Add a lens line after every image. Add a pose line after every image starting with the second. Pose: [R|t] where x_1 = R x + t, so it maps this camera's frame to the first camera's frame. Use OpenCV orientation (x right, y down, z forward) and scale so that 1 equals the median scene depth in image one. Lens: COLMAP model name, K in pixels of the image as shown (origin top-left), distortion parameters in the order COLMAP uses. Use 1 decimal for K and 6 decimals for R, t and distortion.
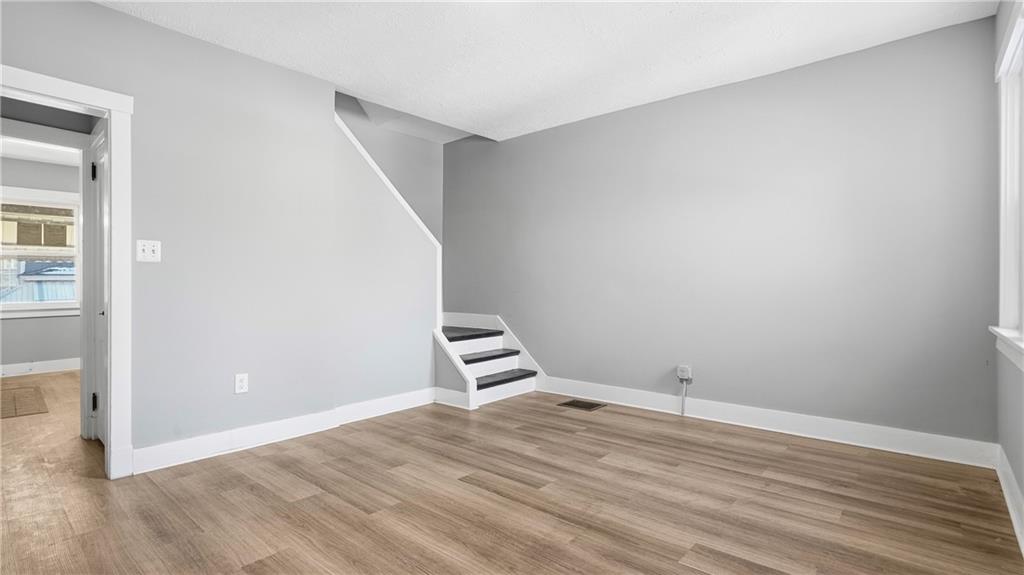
lens RADIAL K [[491.0, 0, 510.2], [0, 491.0, 288.1], [0, 0, 1]] dist [-0.020389, 0.001264]
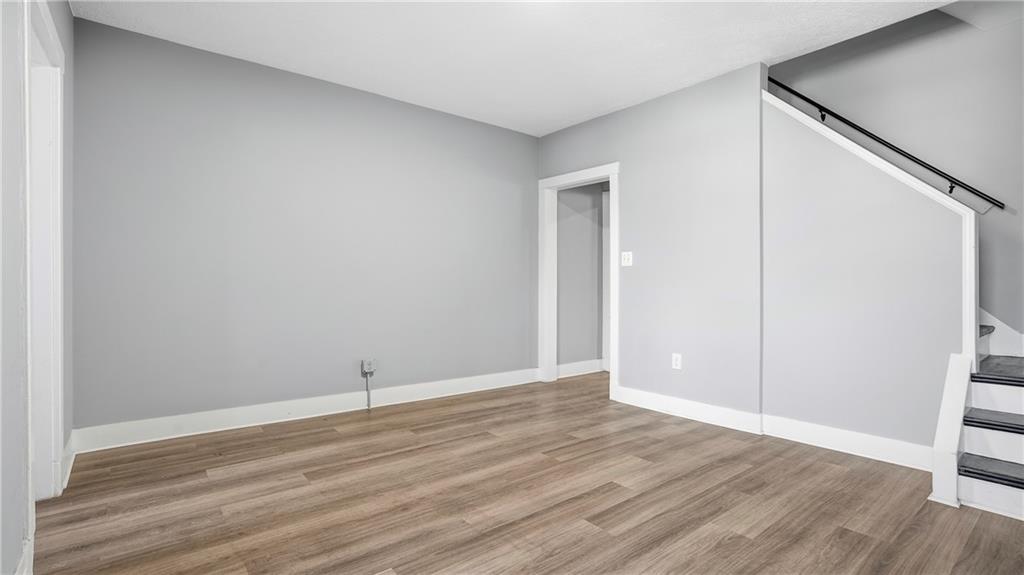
lens RADIAL K [[491.0, 0, 517.1], [0, 491.0, 288.5], [0, 0, 1]] dist [-0.020389, 0.001264]
pose [[-0.190199, 0.008176, -0.981712, 0.829011], [-0.002318, 0.999959, 0.008777, 0.003319], [0.981743, 0.003945, -0.190172, 0.955770]]
